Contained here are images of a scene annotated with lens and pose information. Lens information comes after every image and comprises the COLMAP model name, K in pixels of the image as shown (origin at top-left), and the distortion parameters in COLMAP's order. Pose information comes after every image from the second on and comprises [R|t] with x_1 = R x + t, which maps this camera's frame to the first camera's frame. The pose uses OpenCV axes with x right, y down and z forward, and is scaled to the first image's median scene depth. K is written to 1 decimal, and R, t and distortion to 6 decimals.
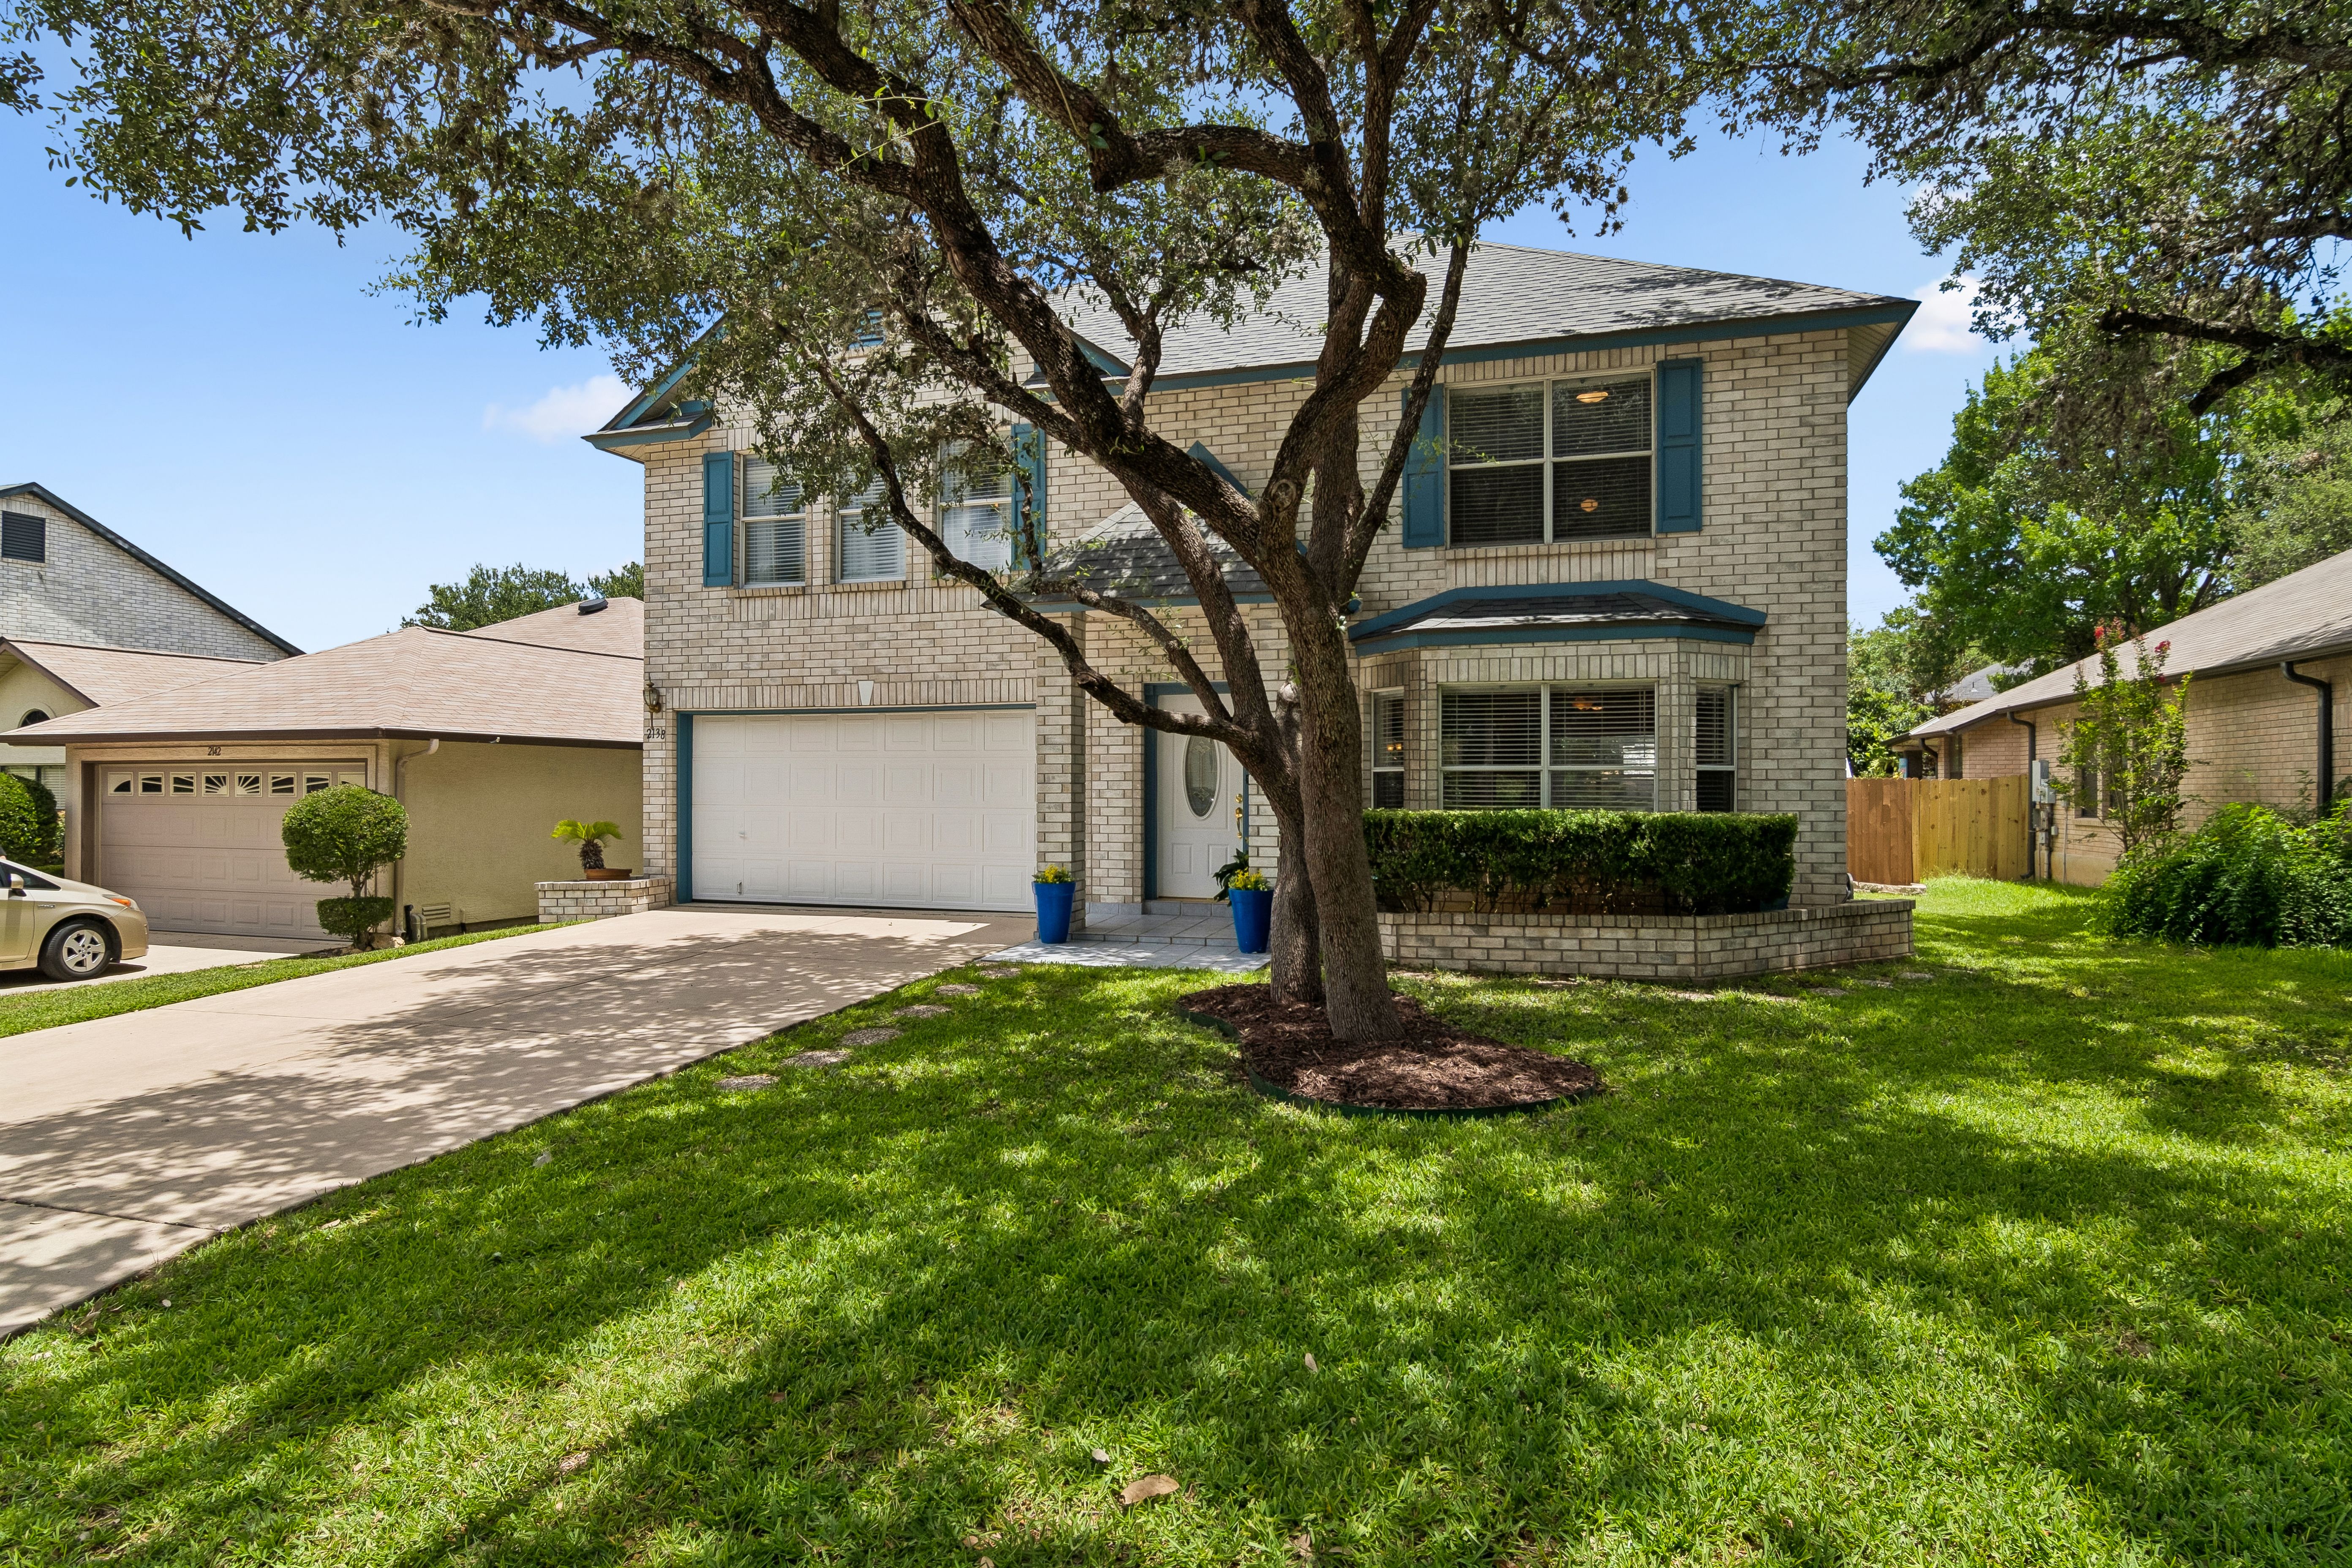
lens RADIAL K [[1288.1, 0, 1170.0], [0, 1288.1, 786.5], [0, 0, 1]] dist [-0.001705, -0.009173]
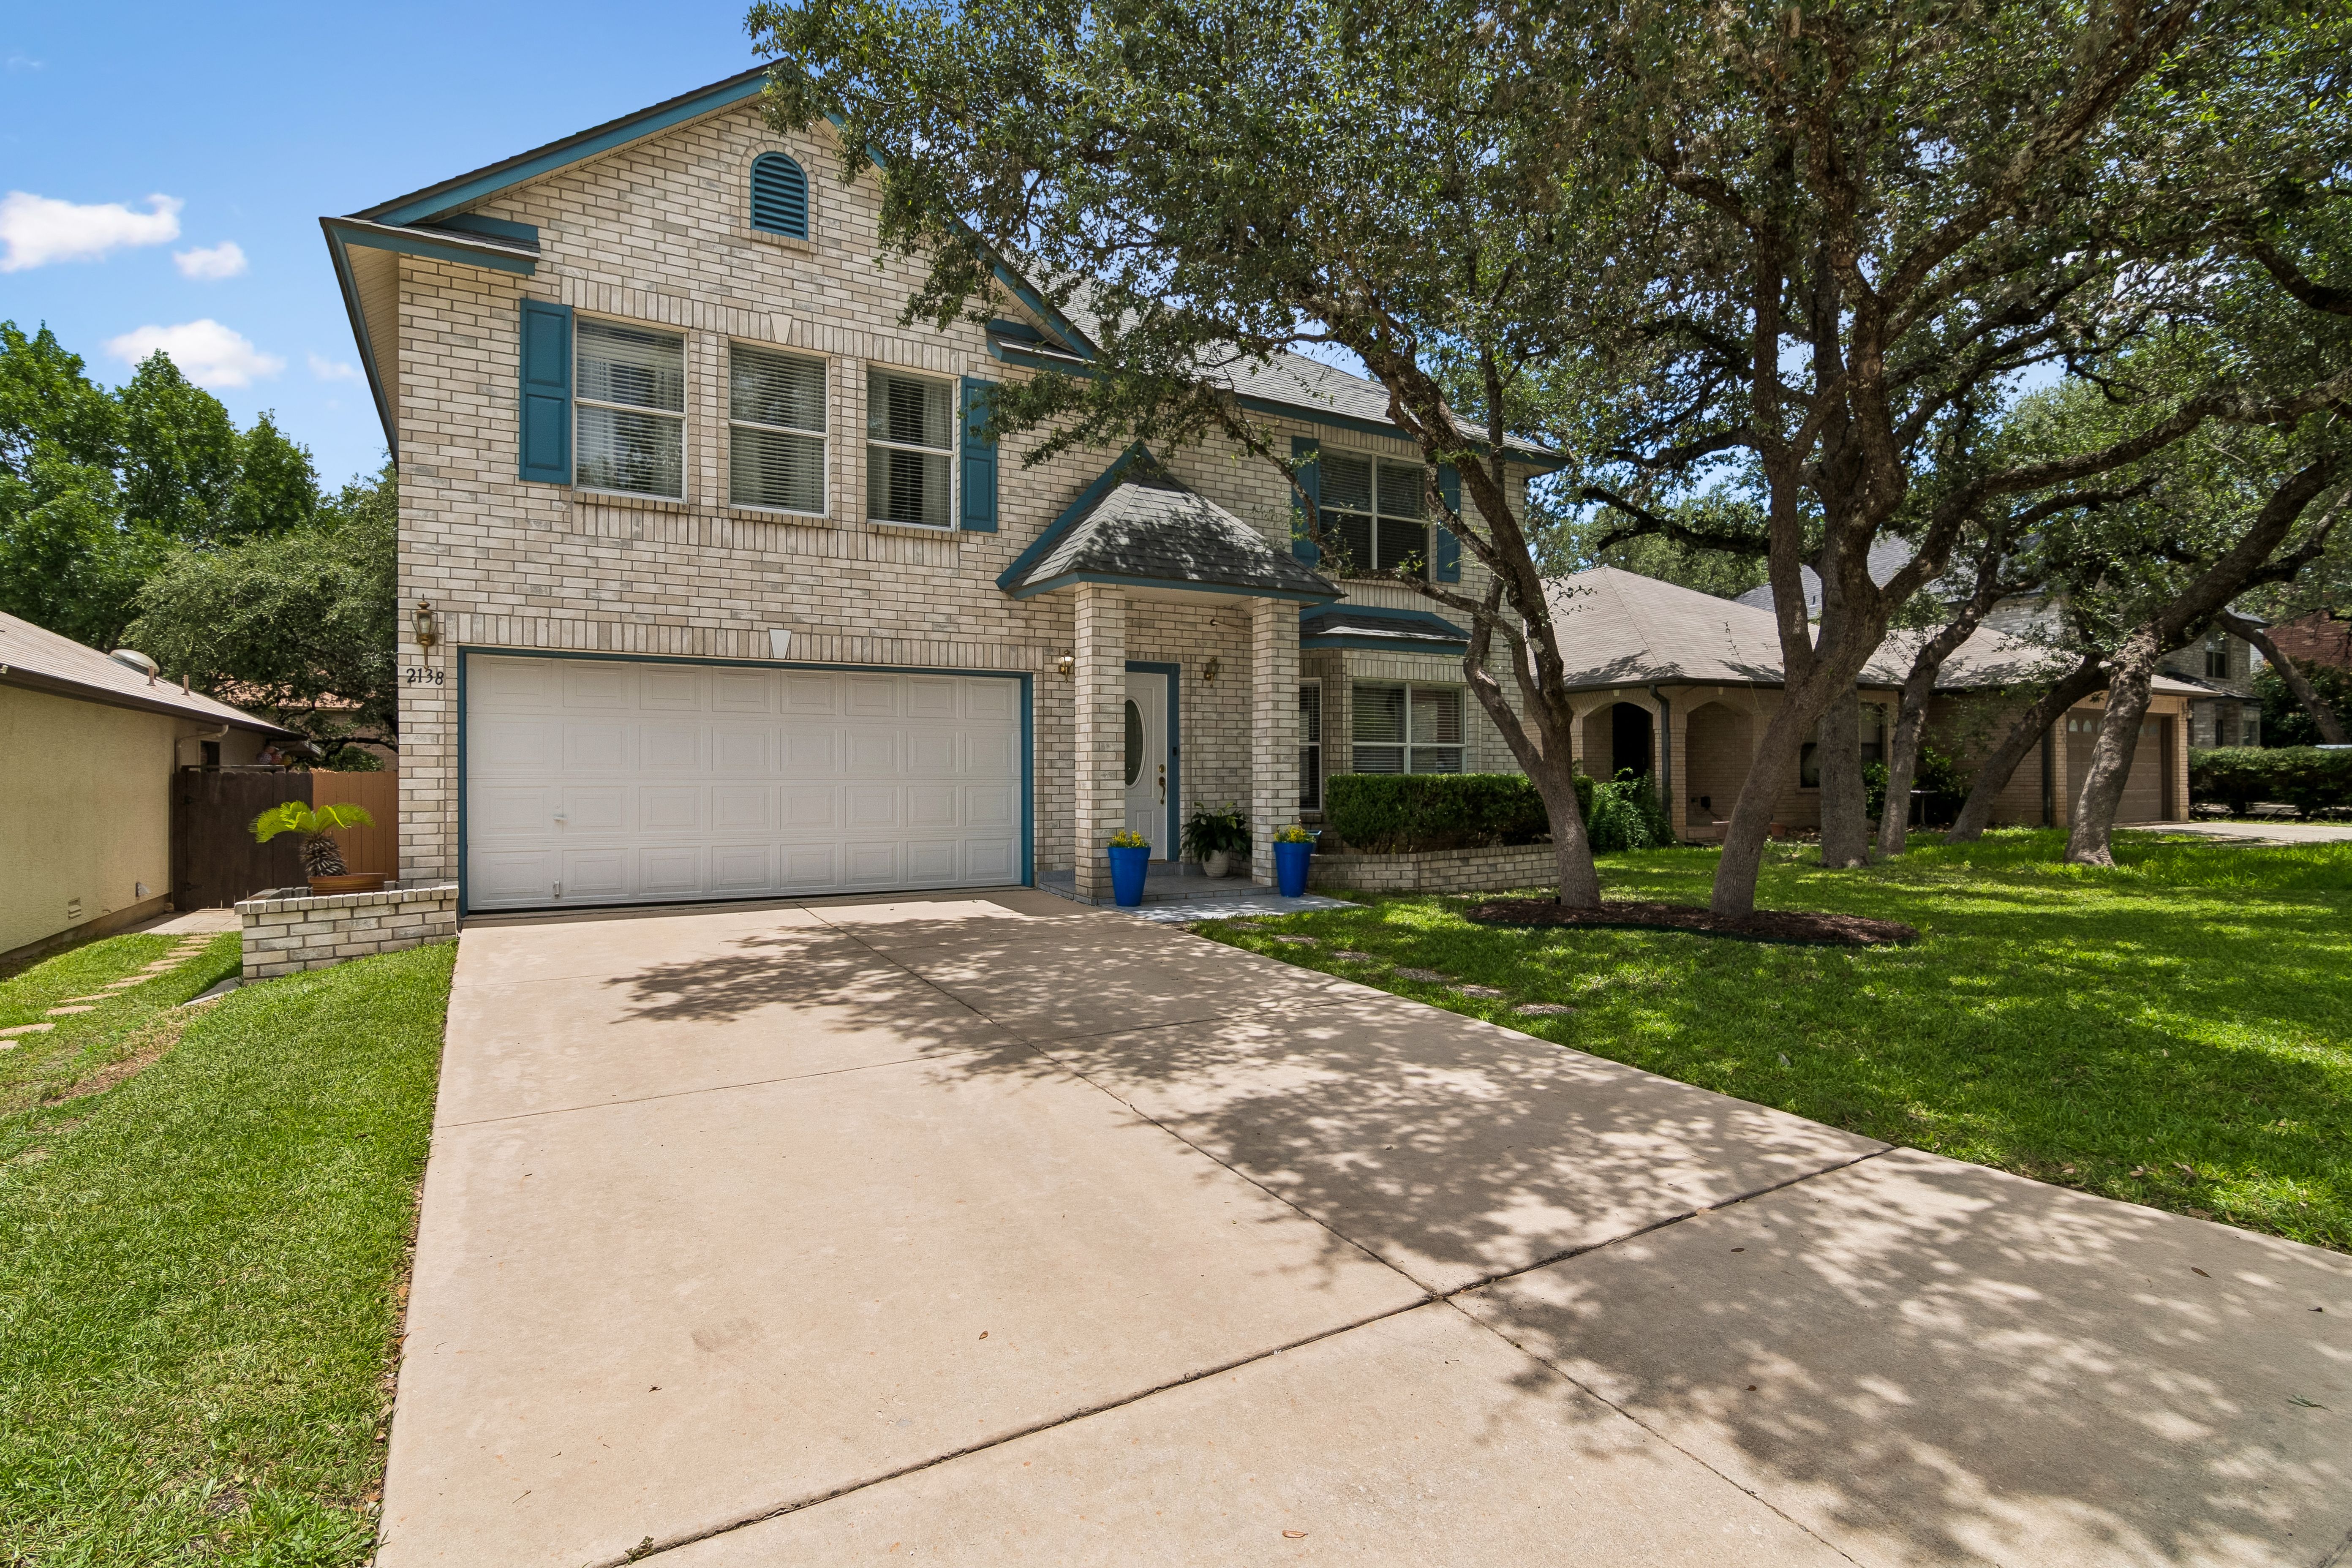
lens RADIAL K [[1198.0, 0, 1180.9], [0, 1198.0, 777.2], [0, 0, 1]] dist [-0.002282, -0.007336]
pose [[0.656532, -0.003134, 0.754292, -0.667687], [0.000508, 0.999993, 0.003713, 0.012536], [-0.754298, -0.002054, 0.656529, 0.287301]]
